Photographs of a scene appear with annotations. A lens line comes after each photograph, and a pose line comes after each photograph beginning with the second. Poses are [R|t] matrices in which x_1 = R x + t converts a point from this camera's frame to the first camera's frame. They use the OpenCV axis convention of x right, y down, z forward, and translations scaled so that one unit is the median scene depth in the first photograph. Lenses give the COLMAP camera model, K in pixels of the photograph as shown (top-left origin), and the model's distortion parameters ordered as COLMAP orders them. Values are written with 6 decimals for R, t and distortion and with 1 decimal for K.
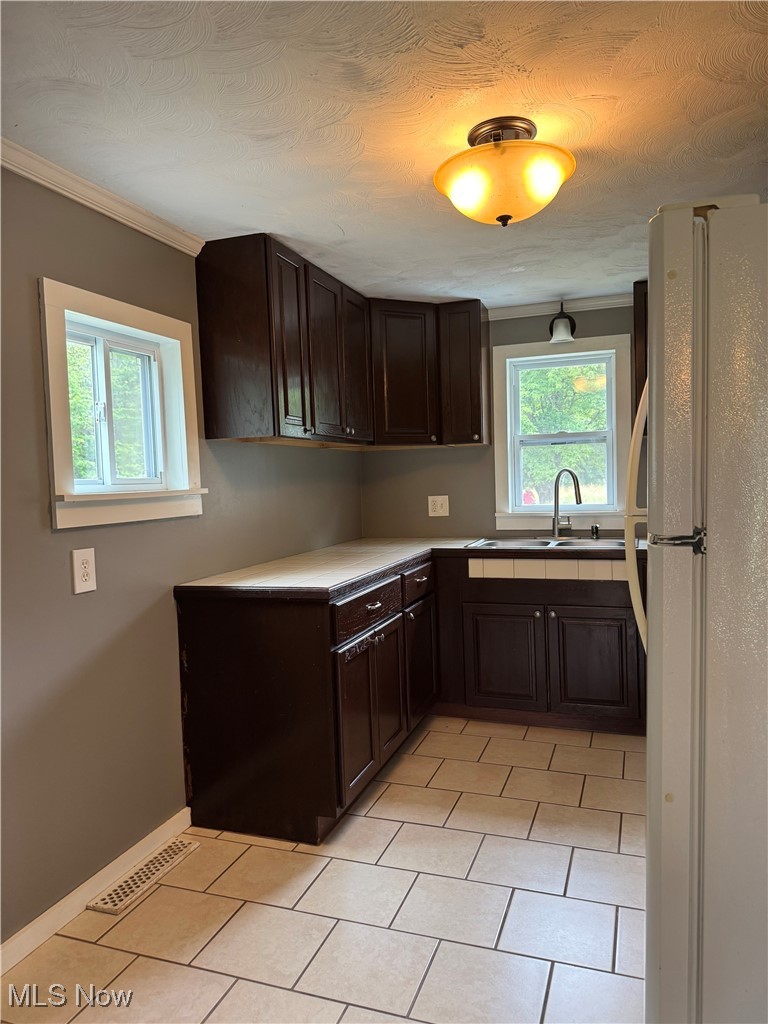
lens RADIAL K [[706.9, 0, 384.0], [0, 706.9, 512.0], [0, 0, 1]] dist [0.109654, -0.114699]
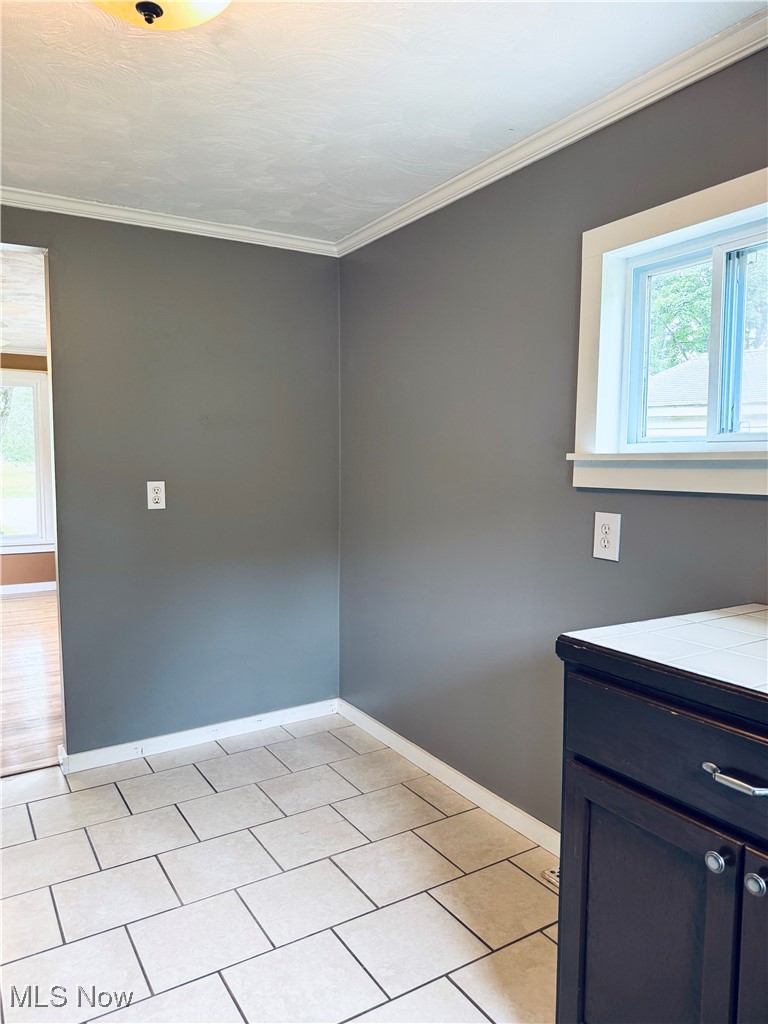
lens RADIAL K [[733.6, 0, 384.0], [0, 733.6, 512.0], [0, 0, 1]] dist [0.029492, 0.000422]
pose [[-0.623273, 0.095389, -0.776164, 0.409382], [-0.015672, 0.990810, 0.134353, -0.059918], [0.781847, 0.095903, -0.616050, 1.130048]]
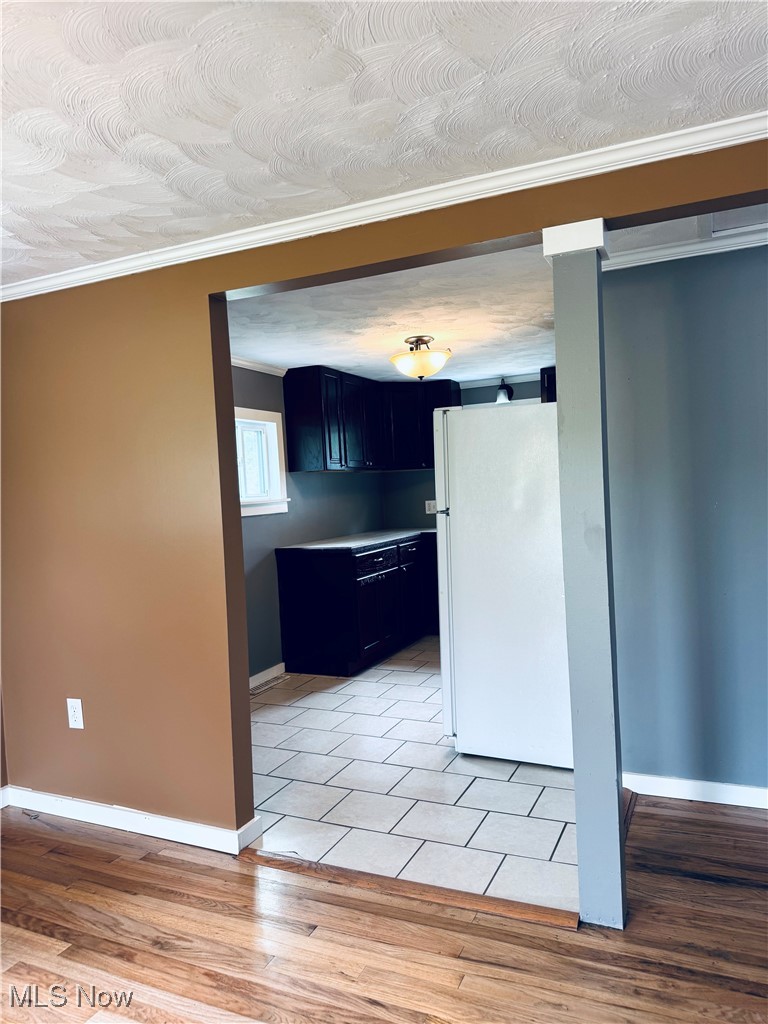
lens RADIAL K [[706.9, 0, 384.0], [0, 706.9, 512.0], [0, 0, 1]] dist [0.109654, -0.114699]
pose [[0.995825, -0.014835, -0.090071, 0.174926], [0.013901, 0.999843, -0.010980, 0.028473], [0.090220, 0.009682, 0.995875, -0.877680]]
